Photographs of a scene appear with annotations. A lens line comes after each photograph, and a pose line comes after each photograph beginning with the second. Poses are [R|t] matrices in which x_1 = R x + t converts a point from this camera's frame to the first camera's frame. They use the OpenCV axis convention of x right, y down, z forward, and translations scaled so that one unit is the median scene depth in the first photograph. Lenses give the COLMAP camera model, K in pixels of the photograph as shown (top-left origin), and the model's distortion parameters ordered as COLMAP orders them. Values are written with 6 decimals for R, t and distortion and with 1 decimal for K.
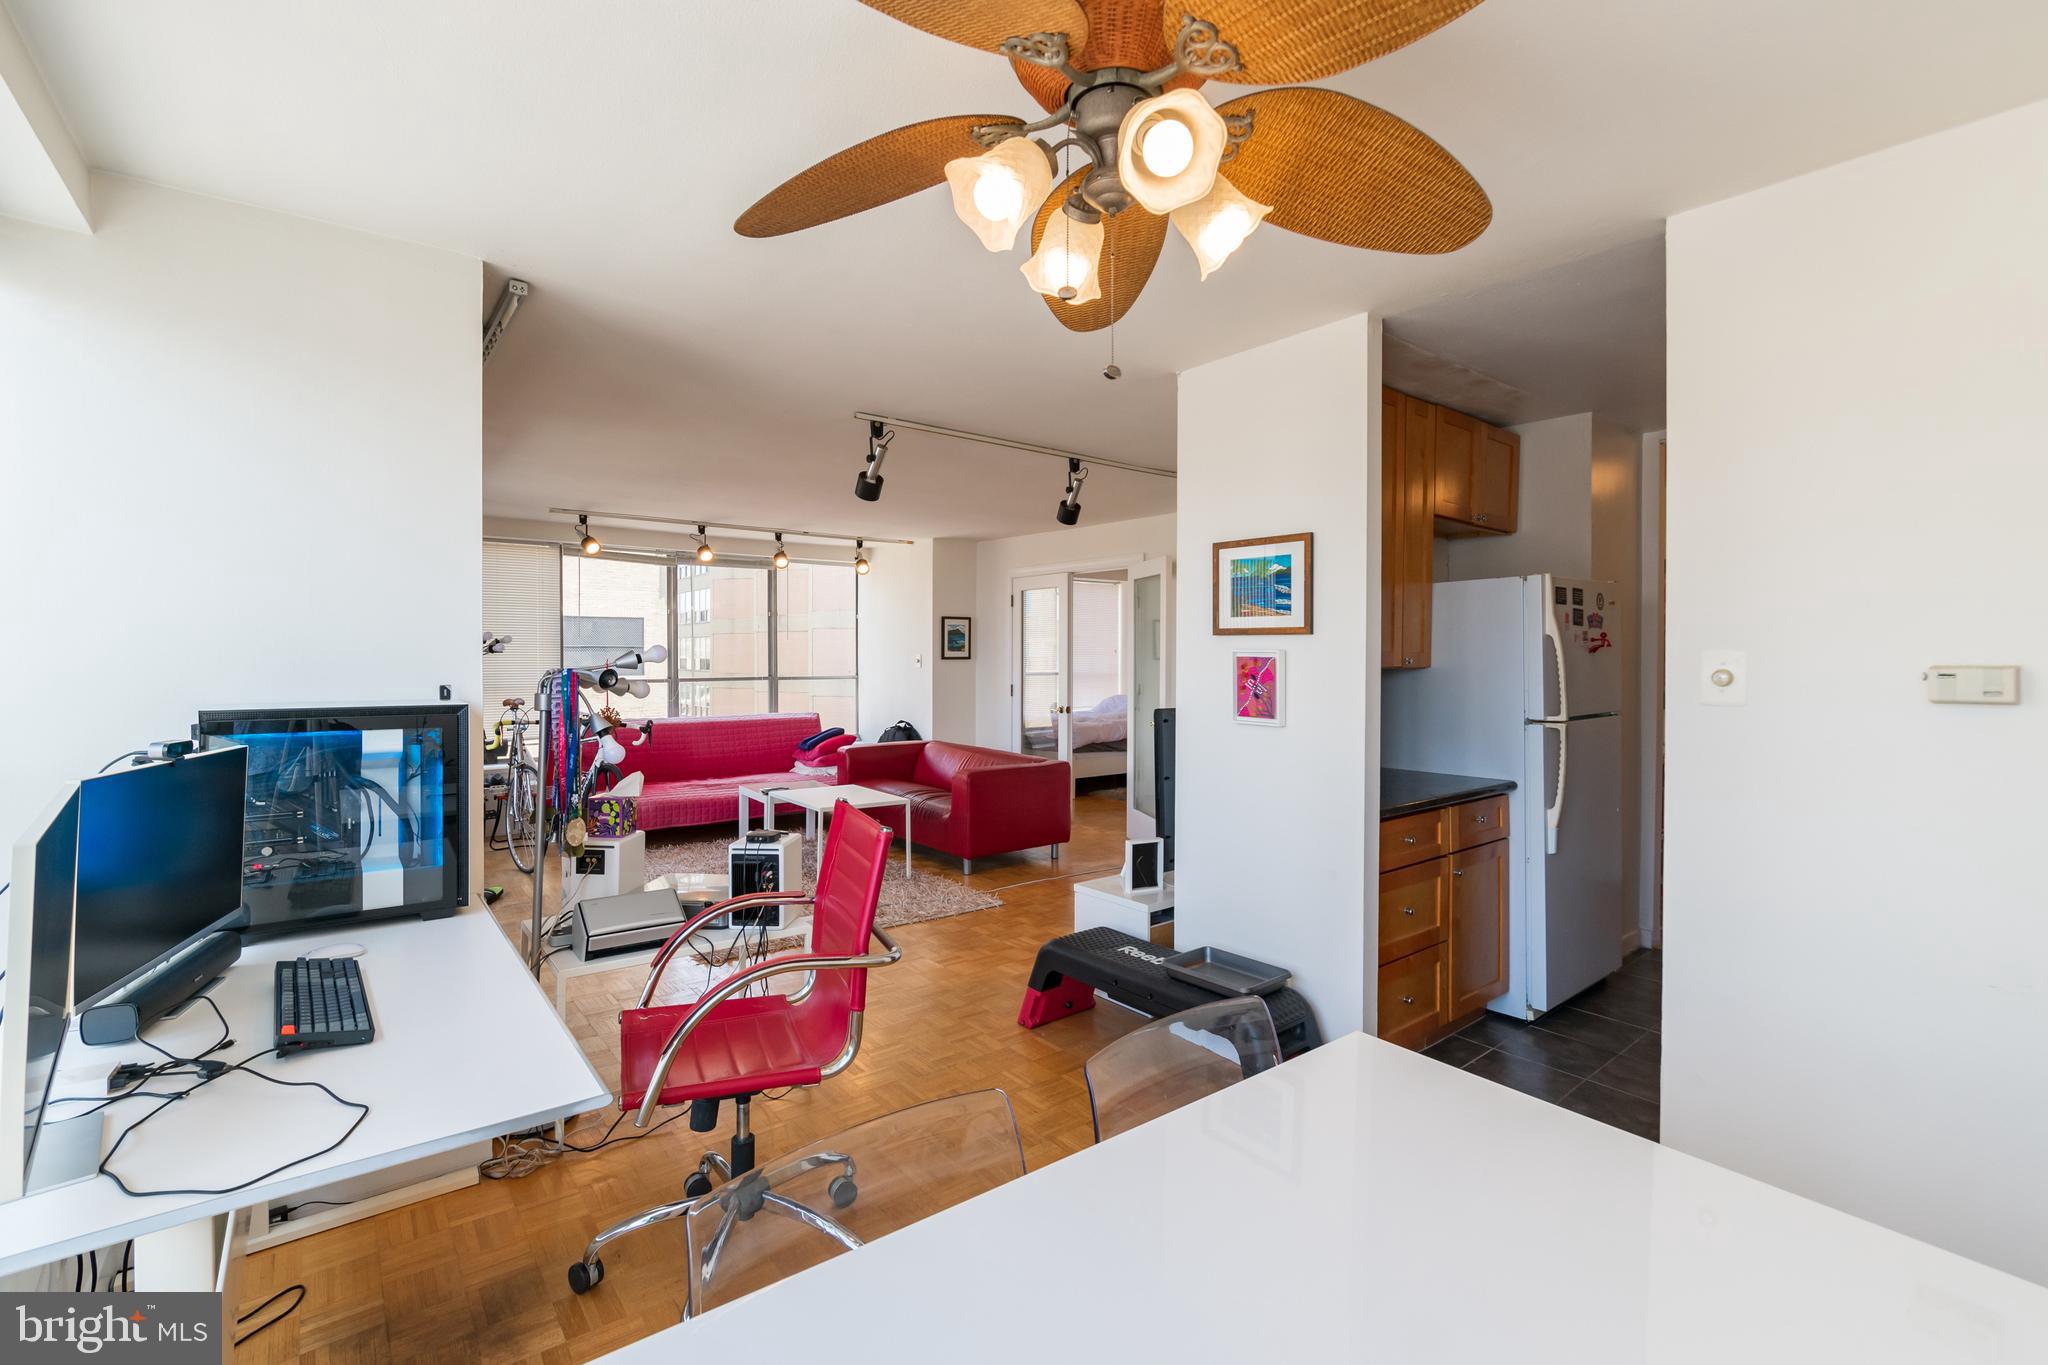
lens RADIAL K [[898.6, 0, 1036.2], [0, 898.6, 661.1], [0, 0, 1]] dist [-0.009181, -0.000091]
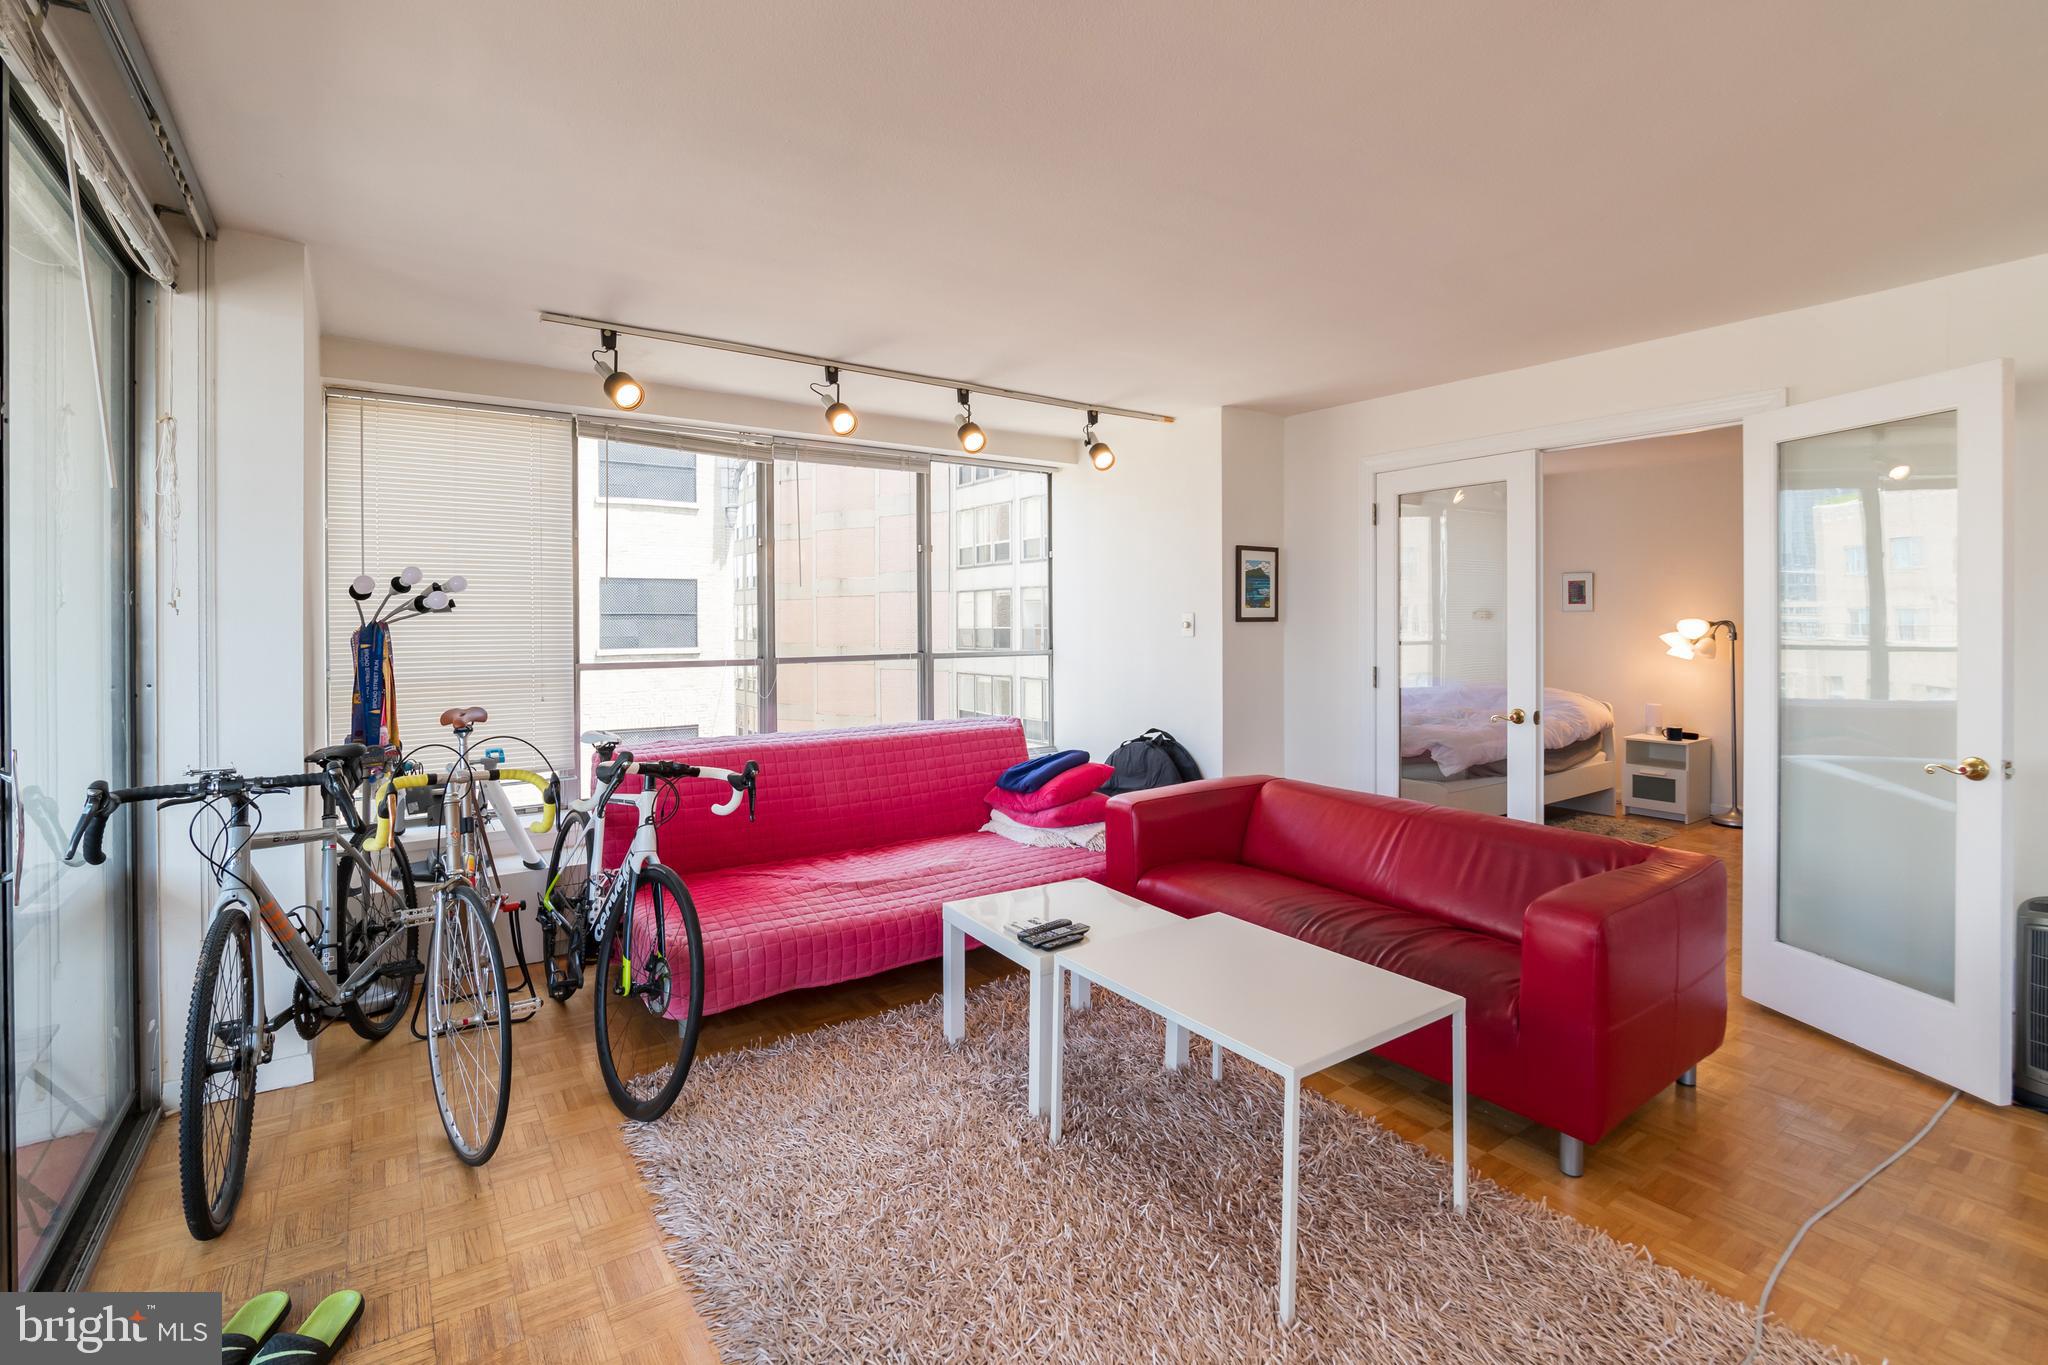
lens RADIAL K [[922.7, 0, 1019.0], [0, 922.7, 631.6], [0, 0, 1]] dist [-0.016636, -0.000016]
pose [[0.997098, -0.007195, -0.075794, -0.212706], [0.007271, 0.999973, 0.000735, 0.002960], [0.075786, -0.001284, 0.997123, 0.449580]]
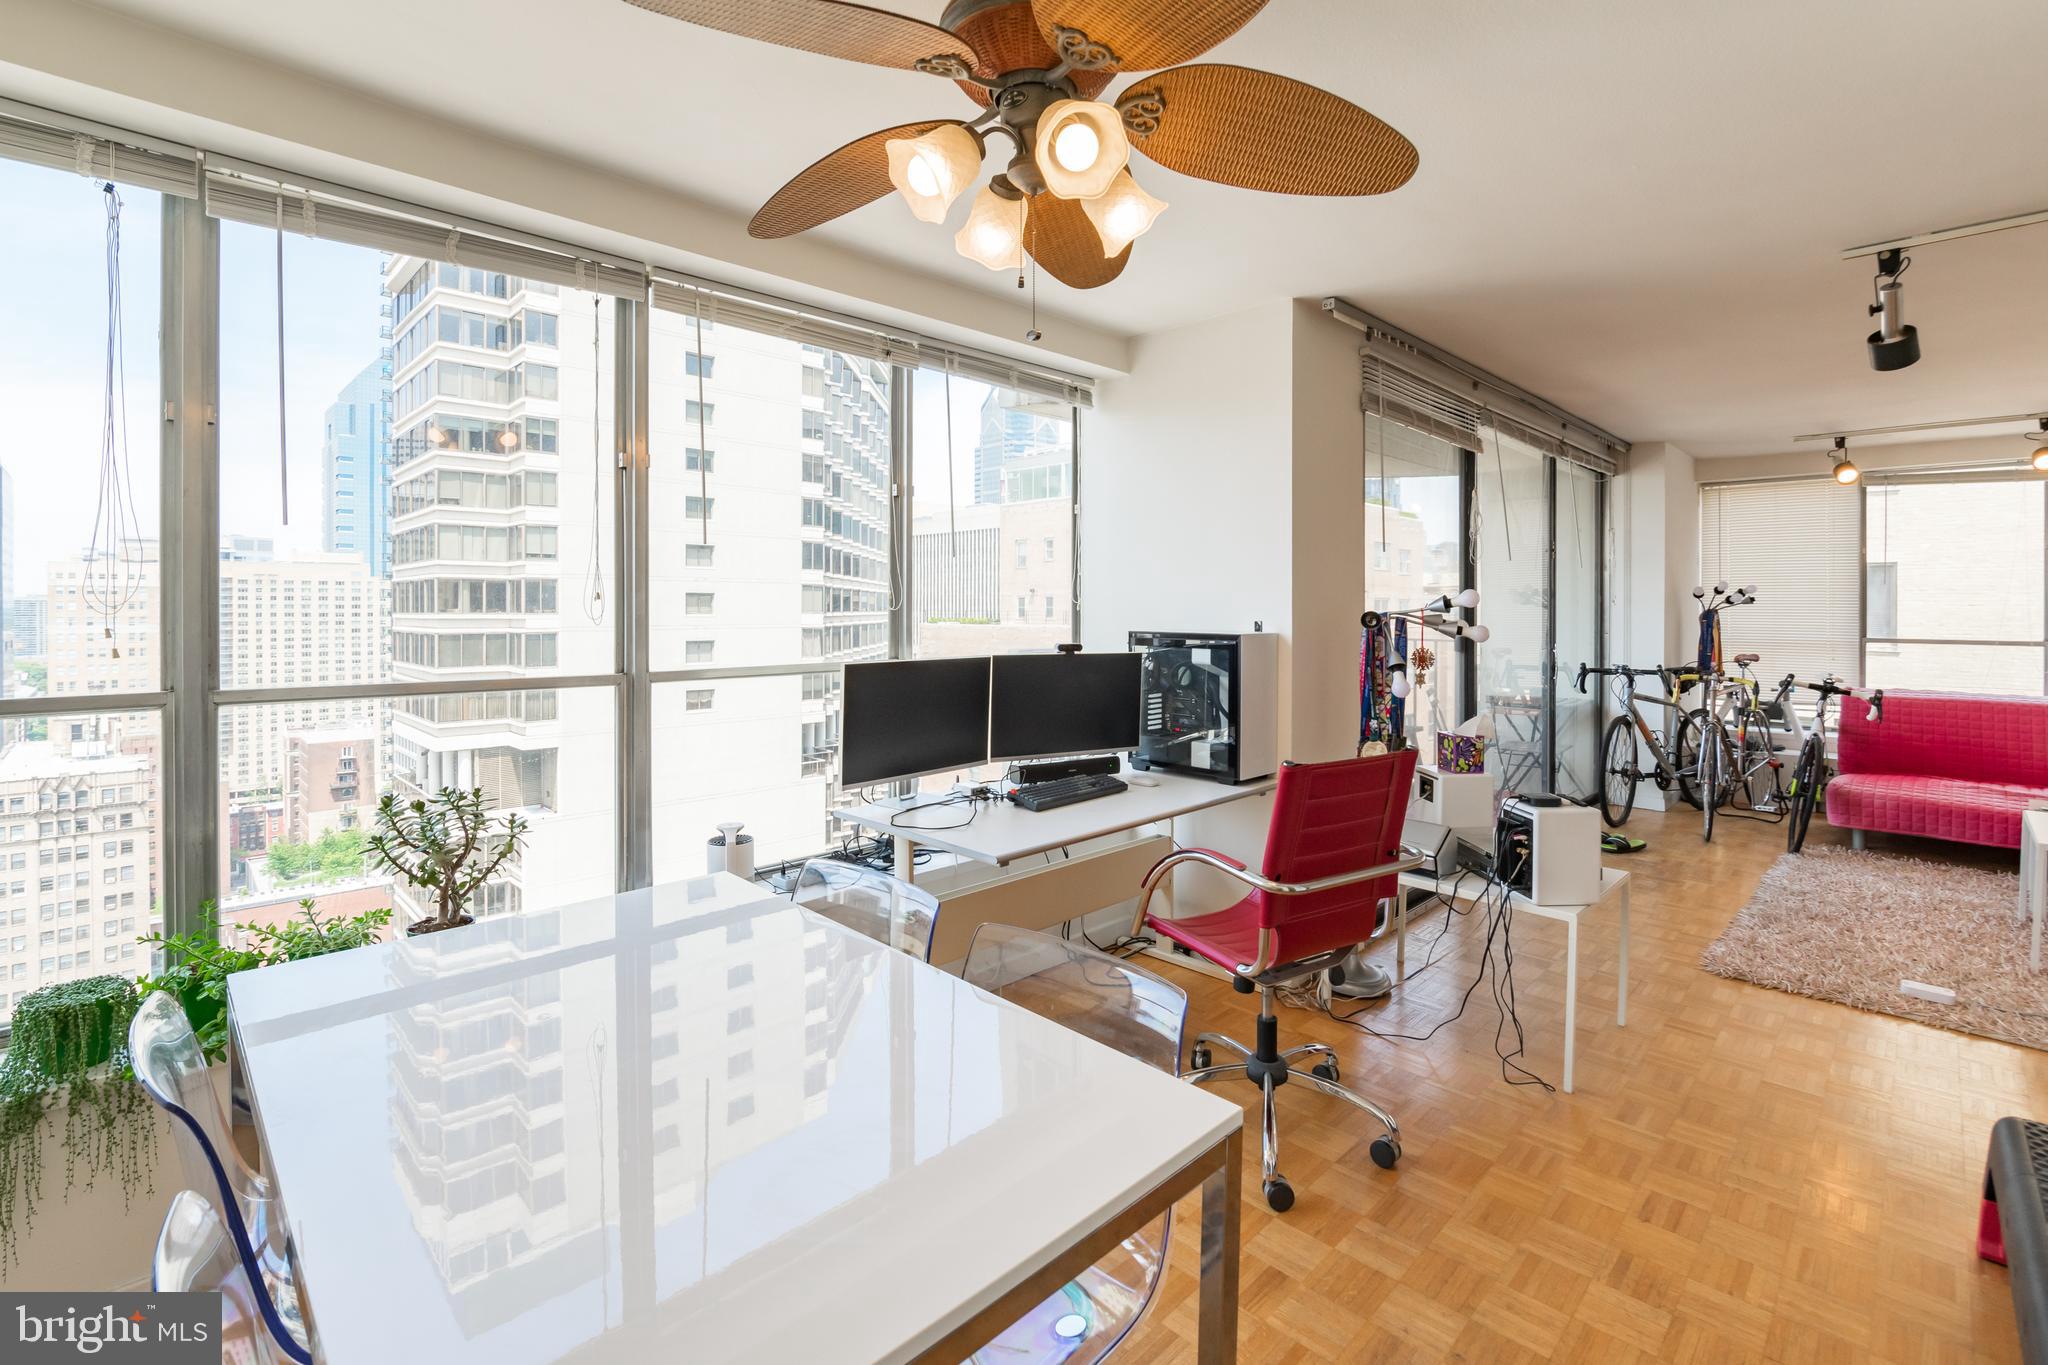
lens RADIAL K [[926.8, 0, 1045.8], [0, 926.8, 607.4], [0, 0, 1]] dist [-0.019053, -0.000415]
pose [[0.118942, -0.001969, -0.992899, 0.212932], [-0.009776, 0.999947, -0.003155, 0.003946], [0.992853, 0.010082, 0.118916, 0.150247]]
